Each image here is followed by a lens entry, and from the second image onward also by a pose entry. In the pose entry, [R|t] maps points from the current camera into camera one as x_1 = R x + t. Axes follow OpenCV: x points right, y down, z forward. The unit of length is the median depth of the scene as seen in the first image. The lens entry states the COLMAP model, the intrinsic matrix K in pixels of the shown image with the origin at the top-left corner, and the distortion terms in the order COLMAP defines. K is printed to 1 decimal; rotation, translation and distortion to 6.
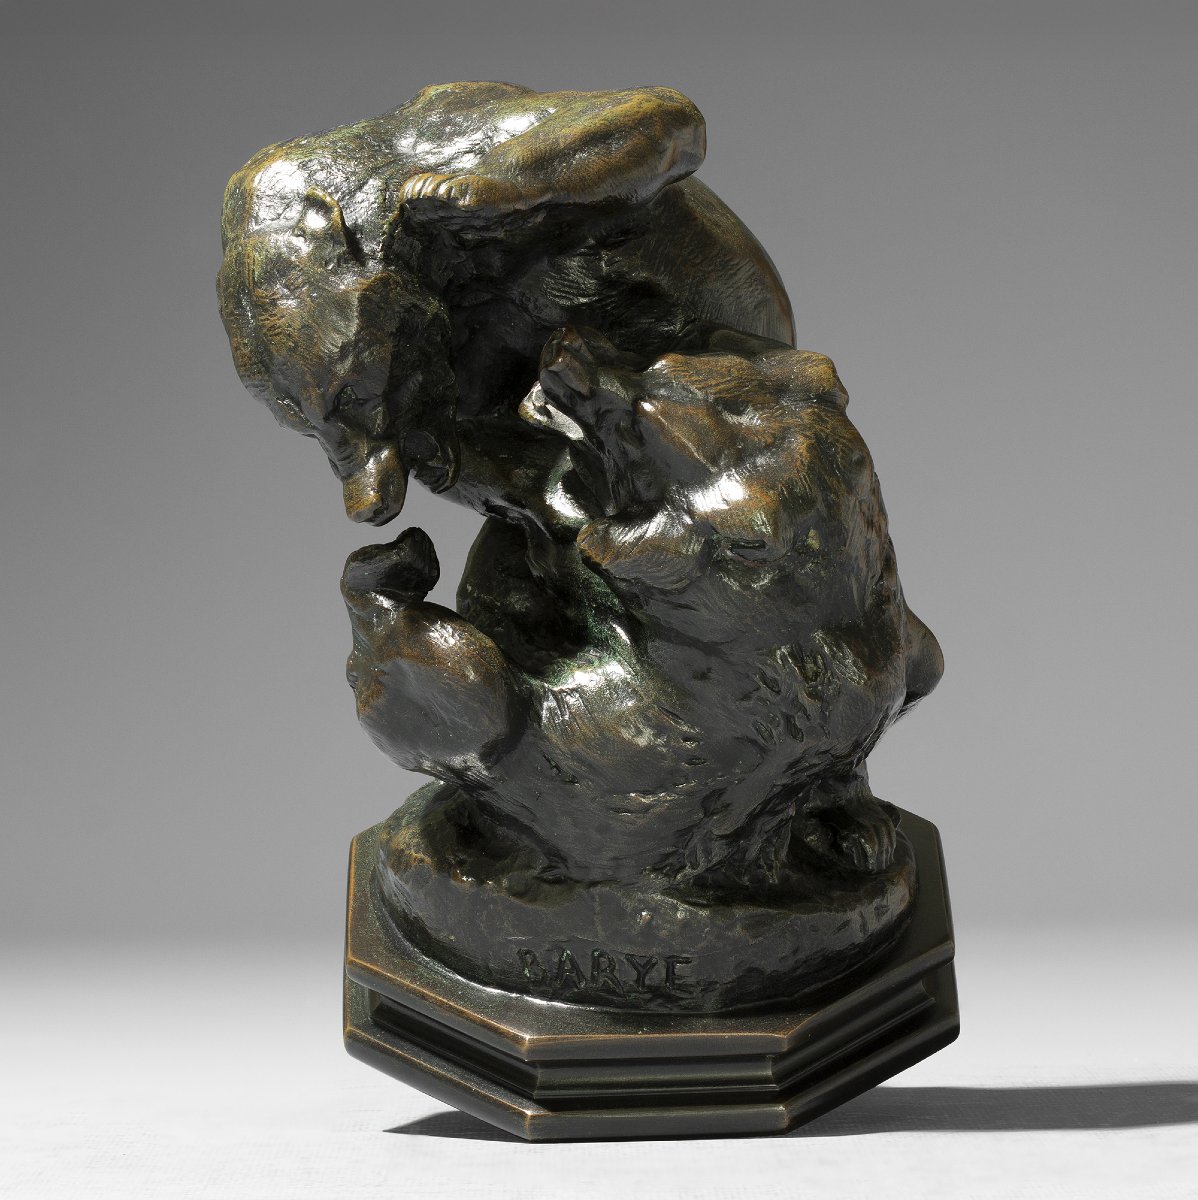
lens RADIAL K [[6672.2, 0, 599.0], [0, 6672.2, 600.0], [0, 0, 1]] dist [-0.411053, -1.441093]
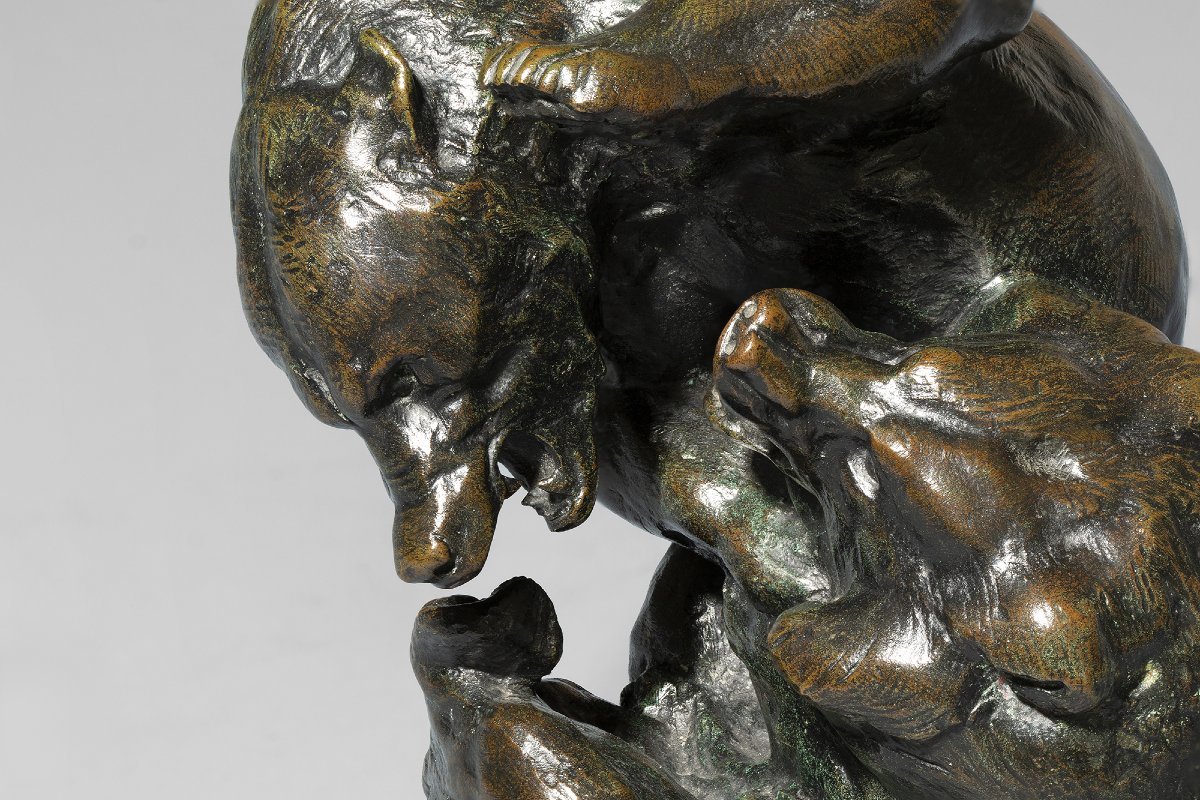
lens RADIAL K [[5660.1, 0, 600.0], [0, 5660.1, 400.0], [0, 0, 1]] dist [-0.207359, -1.434789]
pose [[0.987985, 0.078291, -0.133255, 0.048729], [-0.065742, 0.993198, 0.096103, -0.079273], [0.139872, -0.086188, 0.986411, 0.493434]]
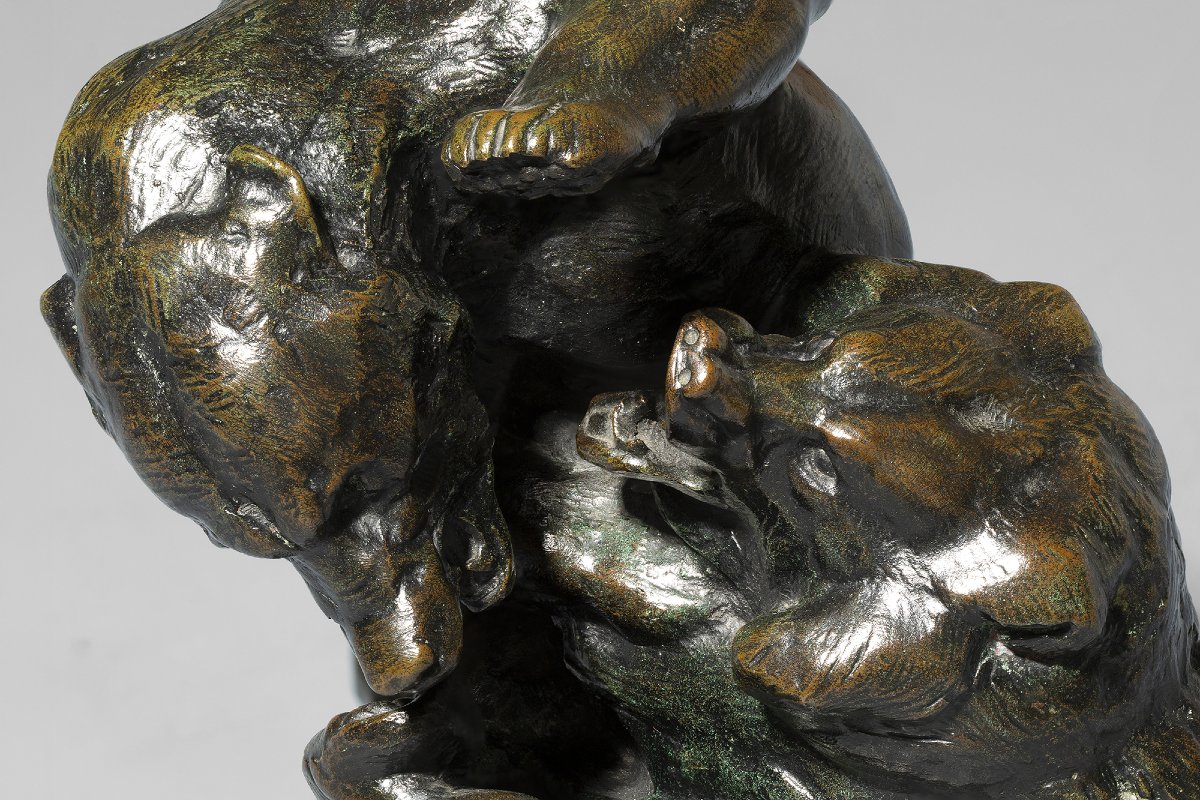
lens RADIAL K [[5764.4, 0, 347.4], [0, 5764.4, 400.9], [0, 0, 1]] dist [-0.132712, -0.404194]
pose [[0.965575, -0.157383, 0.207111, -0.142128], [0.140702, 0.985670, 0.093042, -0.085646], [-0.218786, -0.060698, 0.973883, 0.504321]]
